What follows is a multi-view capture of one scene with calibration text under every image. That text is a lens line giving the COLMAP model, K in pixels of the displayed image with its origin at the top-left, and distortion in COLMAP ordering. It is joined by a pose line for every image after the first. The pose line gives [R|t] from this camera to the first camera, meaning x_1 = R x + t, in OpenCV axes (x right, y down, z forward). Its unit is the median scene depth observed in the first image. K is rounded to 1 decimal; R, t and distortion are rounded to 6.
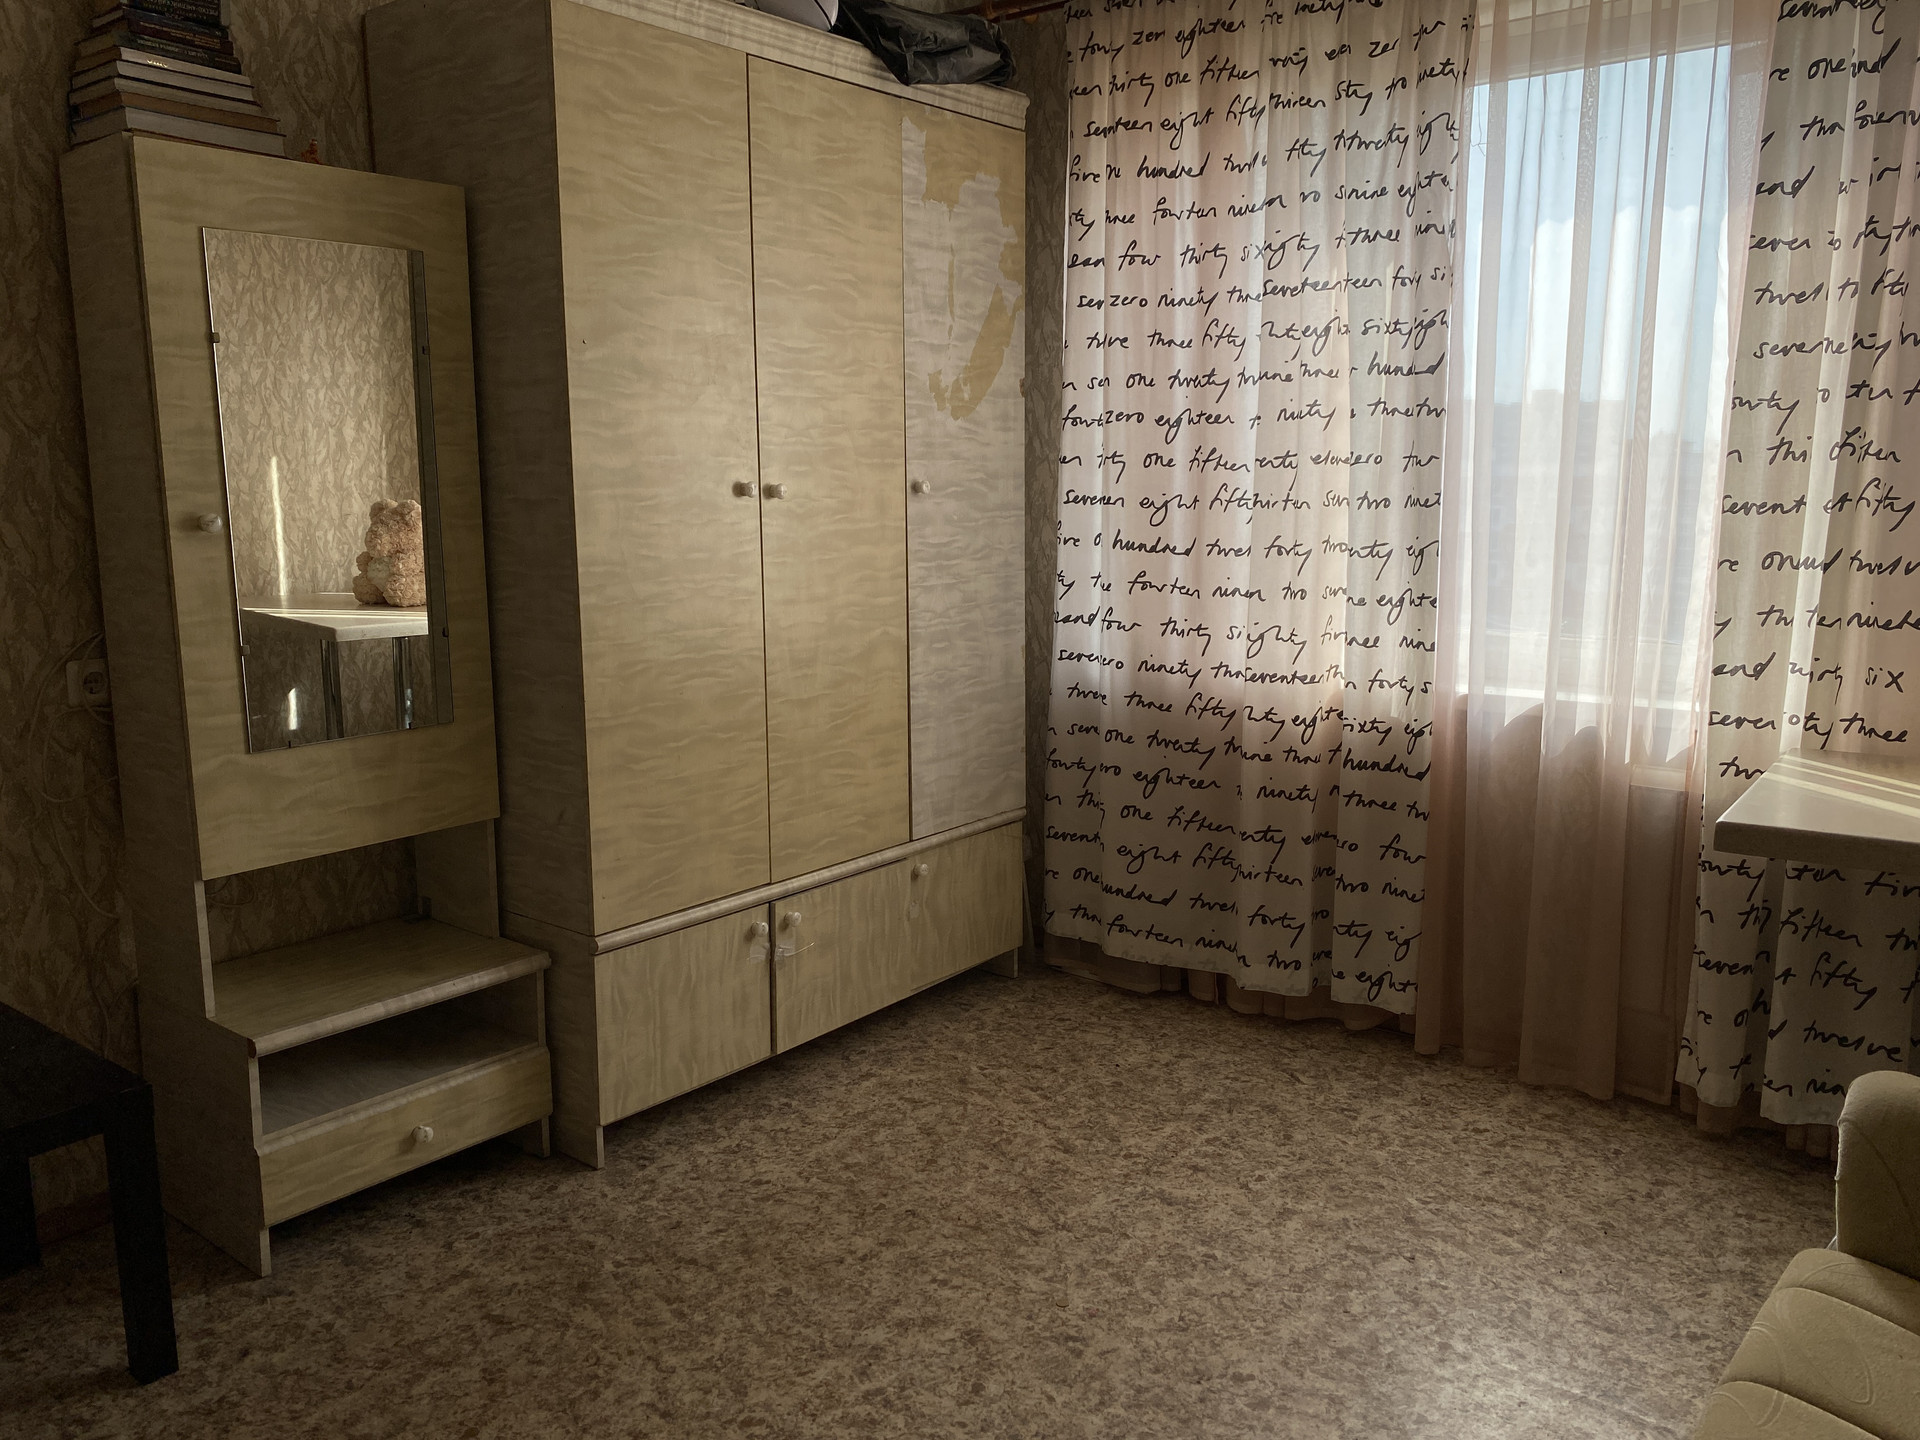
lens RADIAL K [[1472.4, 0, 976.1], [0, 1472.4, 728.0], [0, 0, 1]] dist [0.057762, -0.088016]
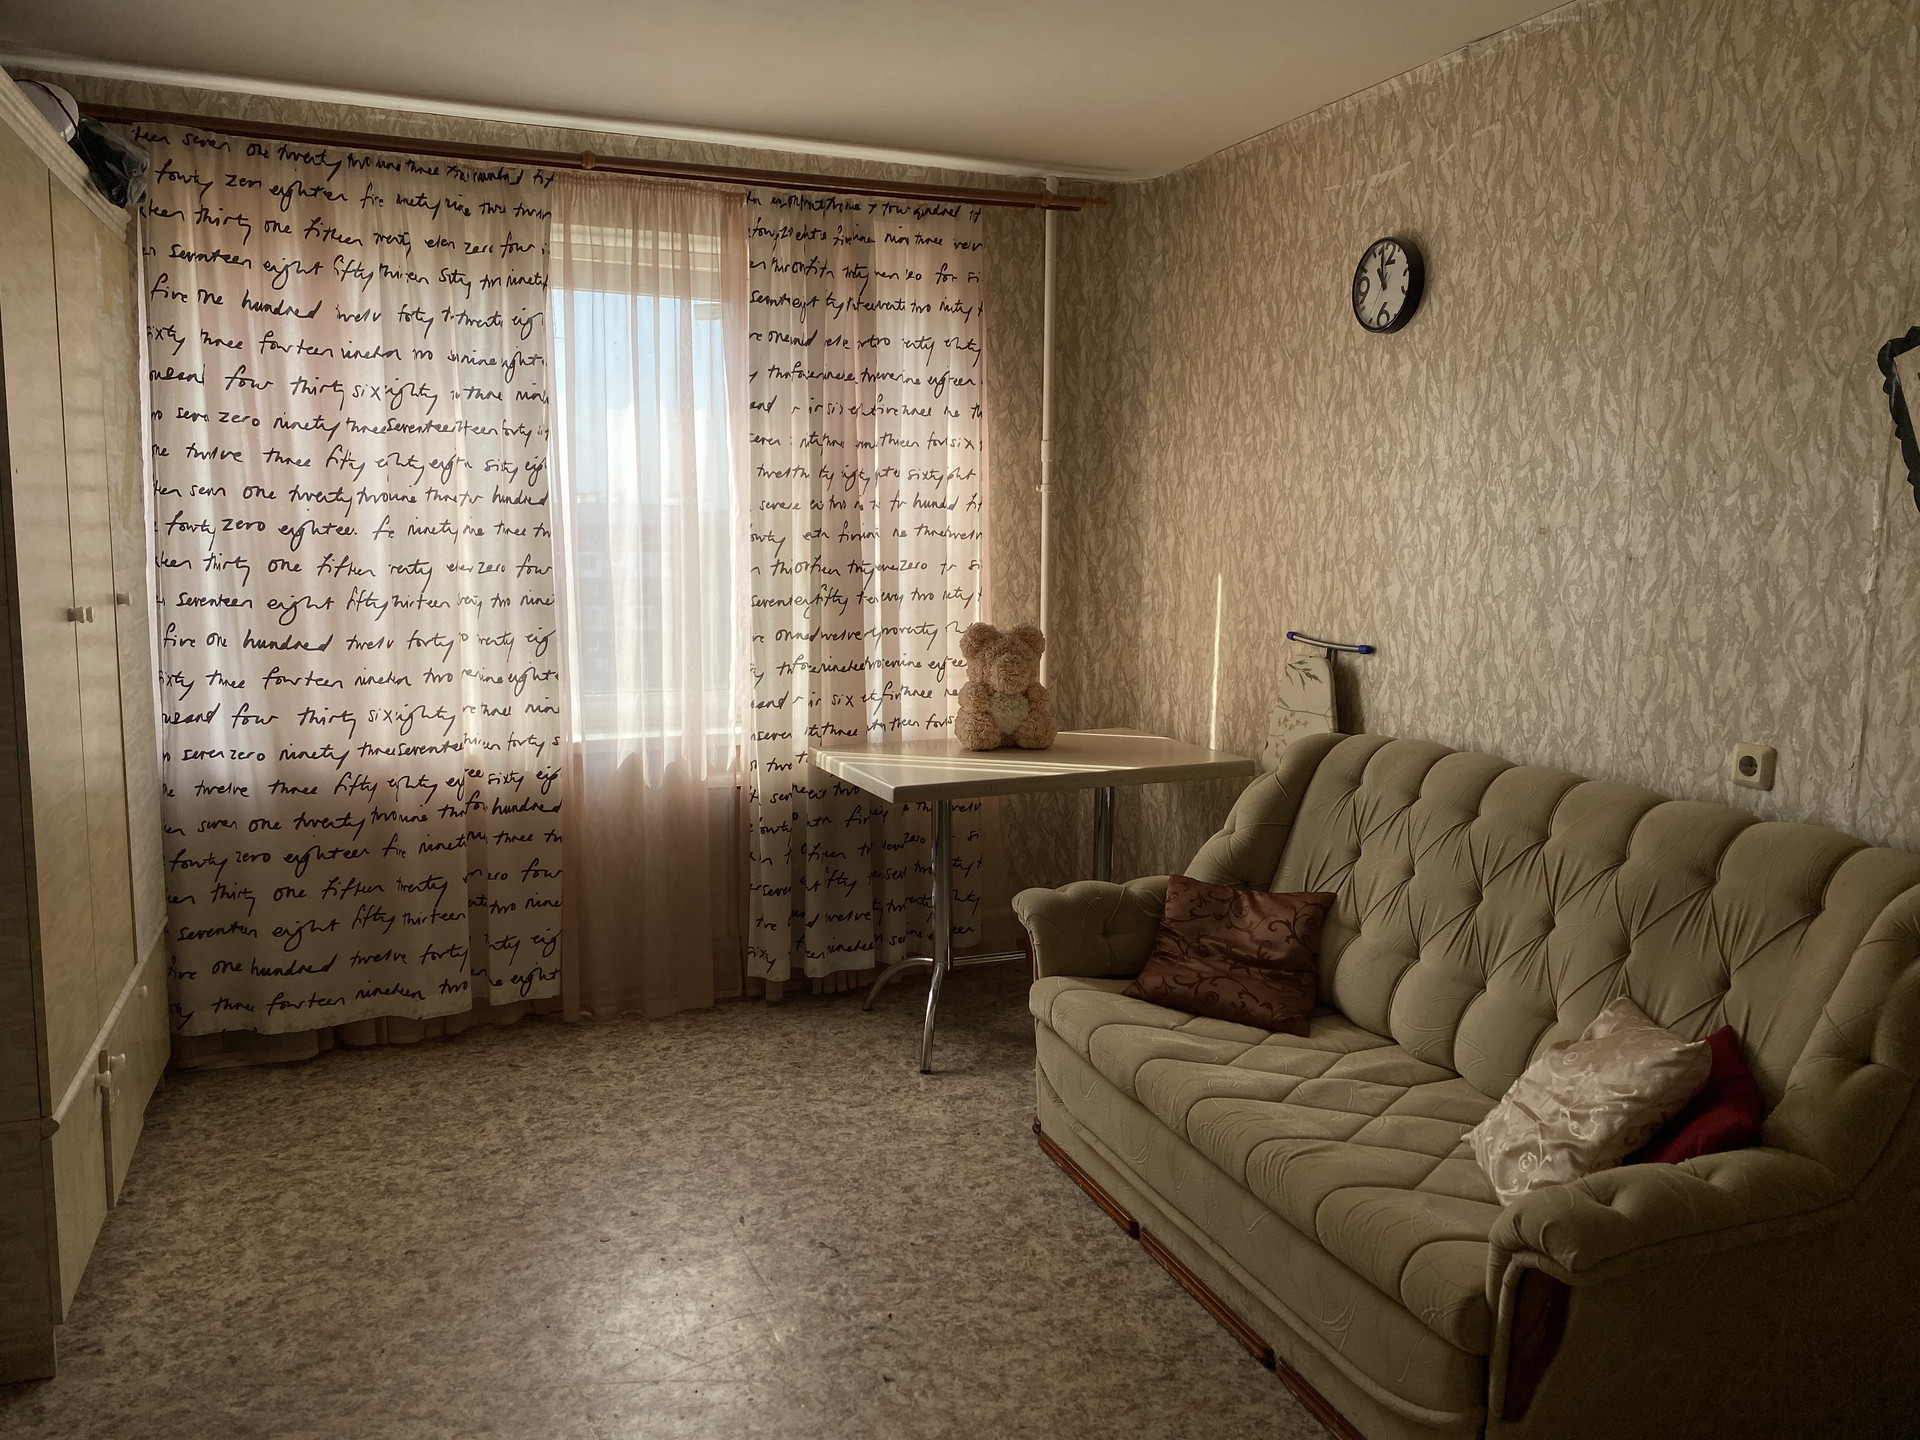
lens RADIAL K [[1472.4, 0, 963.7], [0, 1472.4, 730.6], [0, 0, 1]] dist [0.057762, -0.088016]
pose [[0.475869, -0.107635, 0.872905, -0.645972], [0.133747, 0.989797, 0.049135, -0.051006], [-0.869287, 0.093367, 0.485410, 0.047613]]
